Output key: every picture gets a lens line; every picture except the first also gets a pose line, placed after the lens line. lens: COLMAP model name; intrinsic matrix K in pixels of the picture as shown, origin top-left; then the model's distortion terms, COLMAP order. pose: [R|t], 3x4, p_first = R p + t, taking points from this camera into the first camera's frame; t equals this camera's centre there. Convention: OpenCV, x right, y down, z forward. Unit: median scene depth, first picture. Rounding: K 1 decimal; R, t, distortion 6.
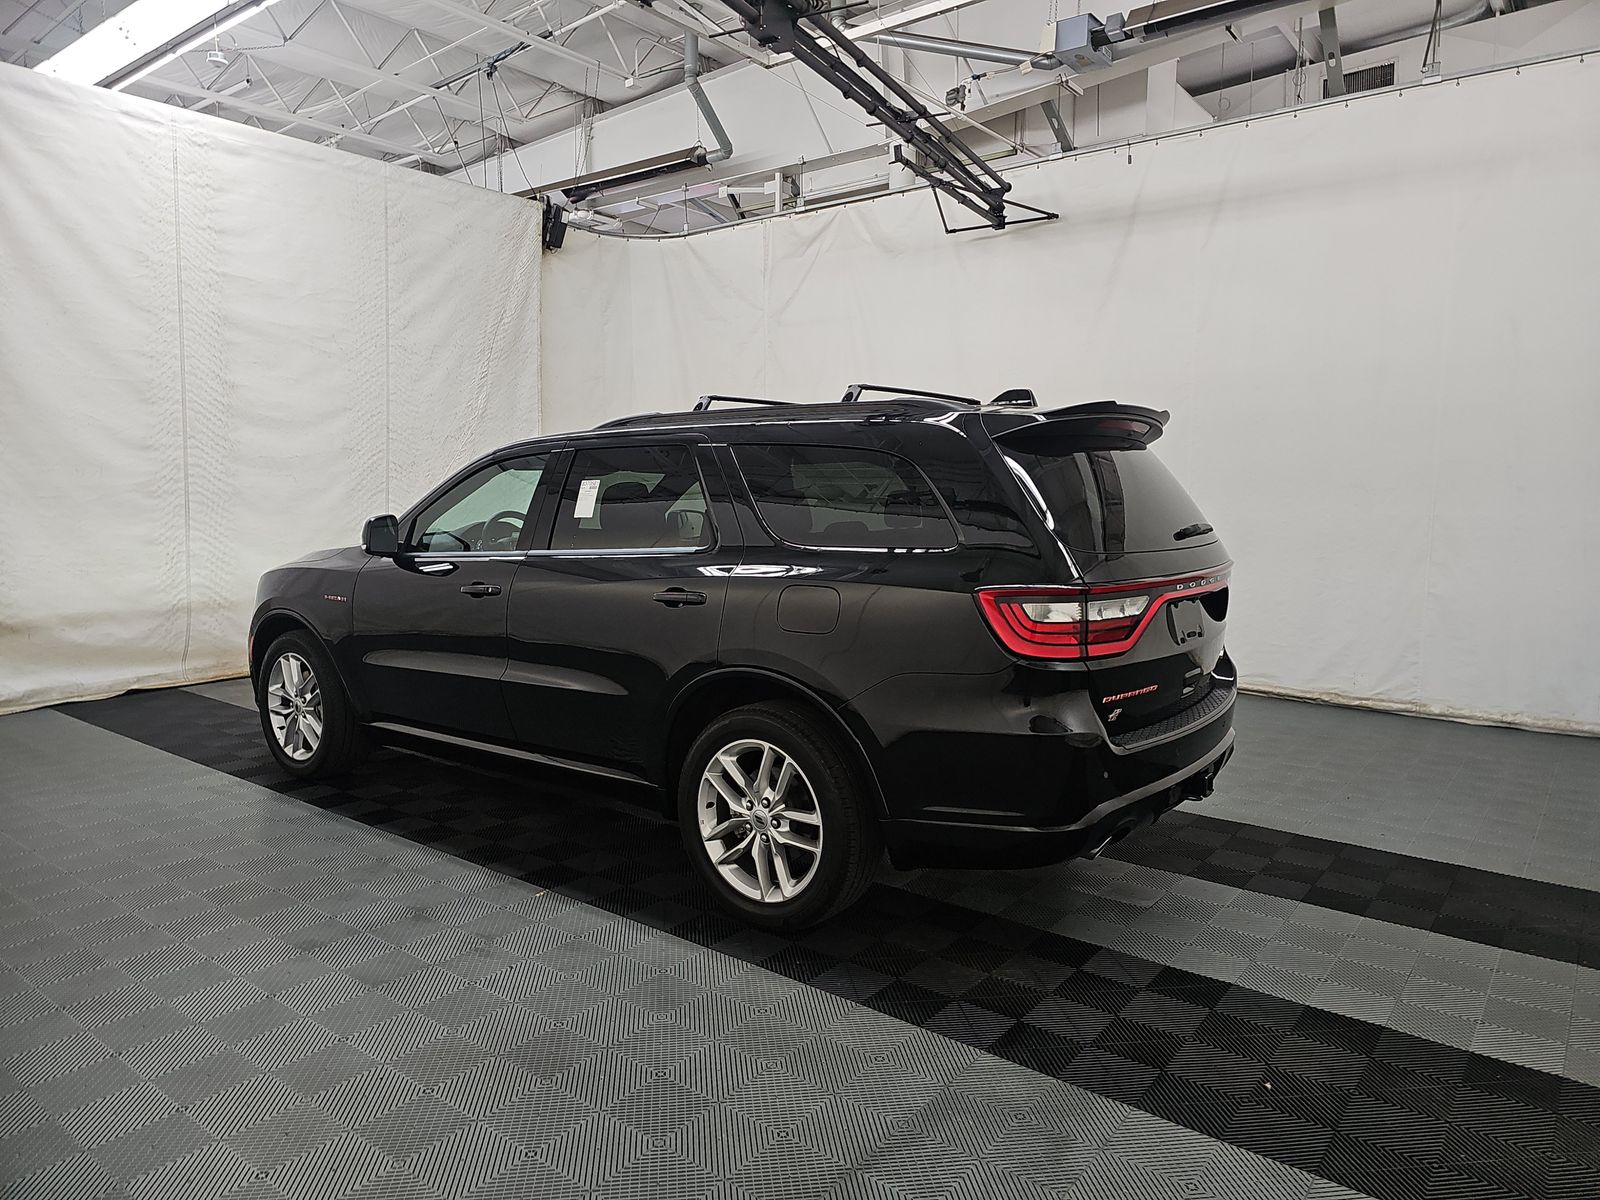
lens RADIAL K [[1048.1, 0, 811.4], [0, 1048.1, 601.8], [0, 0, 1]] dist [0.033214, -0.029456]
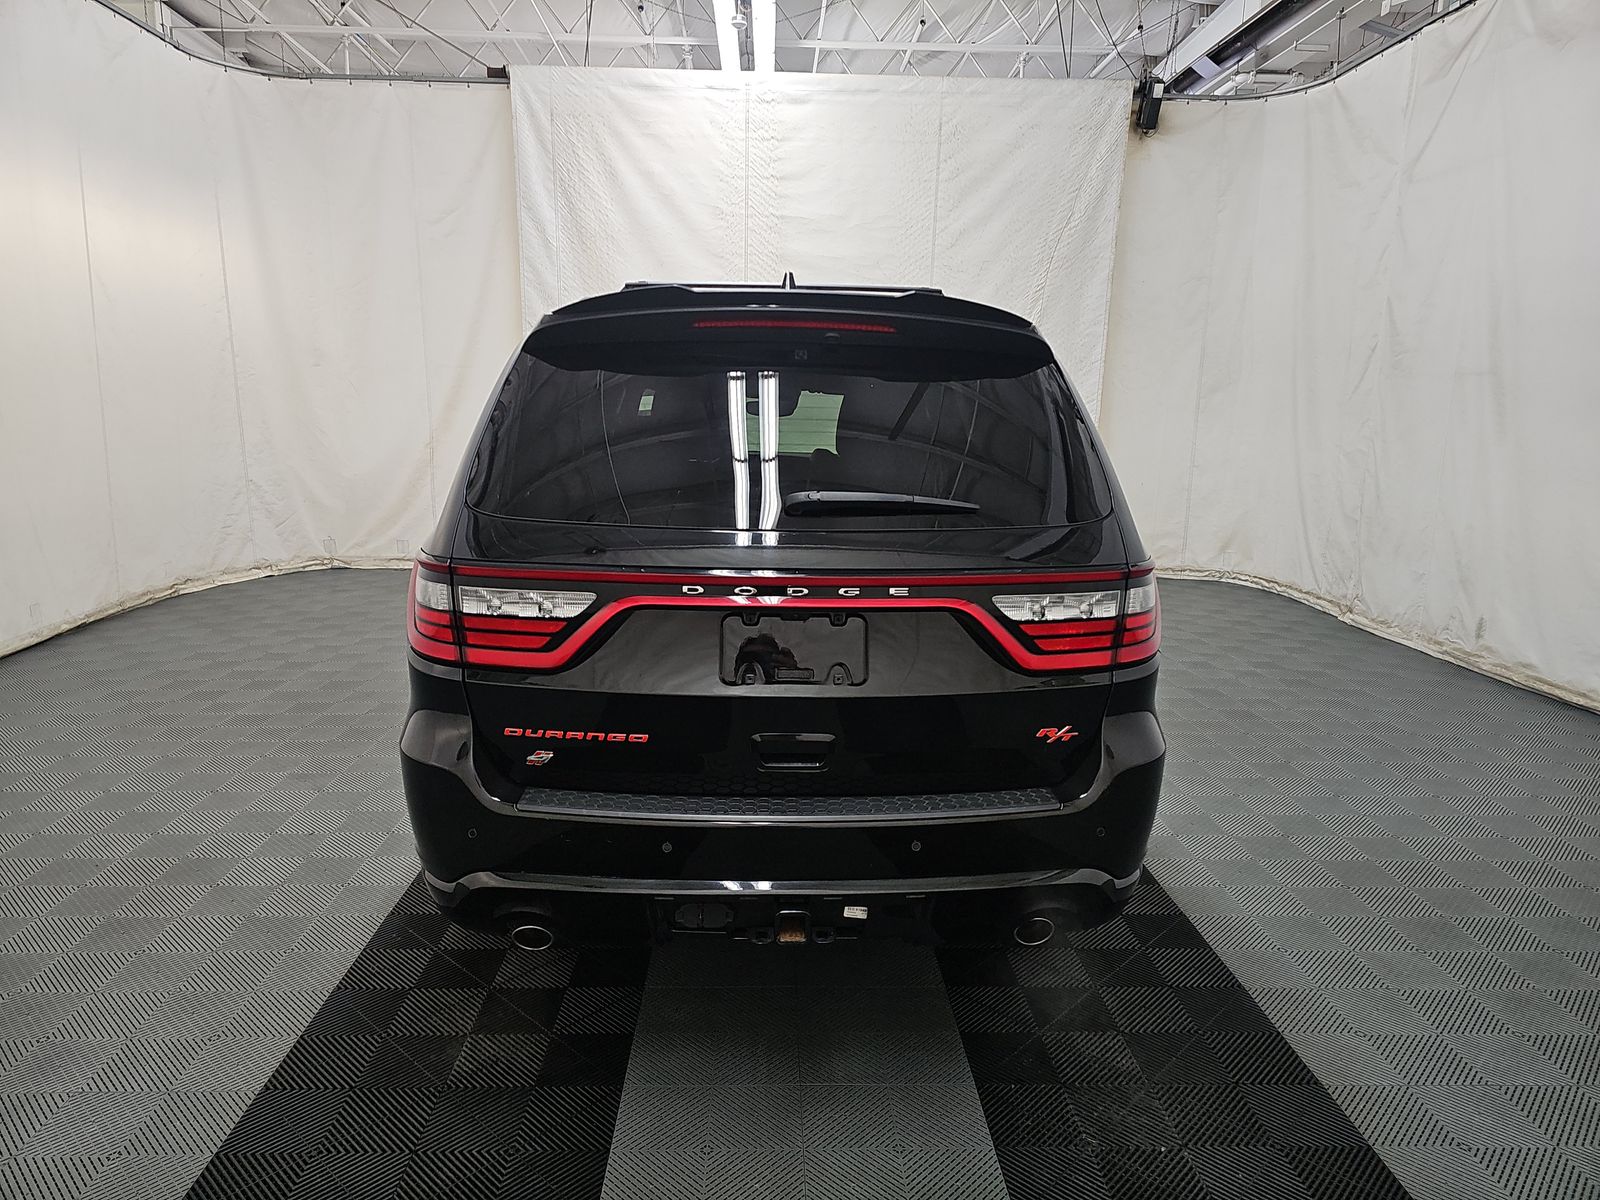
lens RADIAL K [[1048.1, 0, 793.9], [0, 1048.1, 598.4], [0, 0, 1]] dist [0.033214, -0.029456]
pose [[0.639932, 0.149580, -0.753733, 0.362345], [-0.095519, 0.988748, 0.115122, -0.036093], [0.762472, -0.001674, 0.647019, 0.278730]]
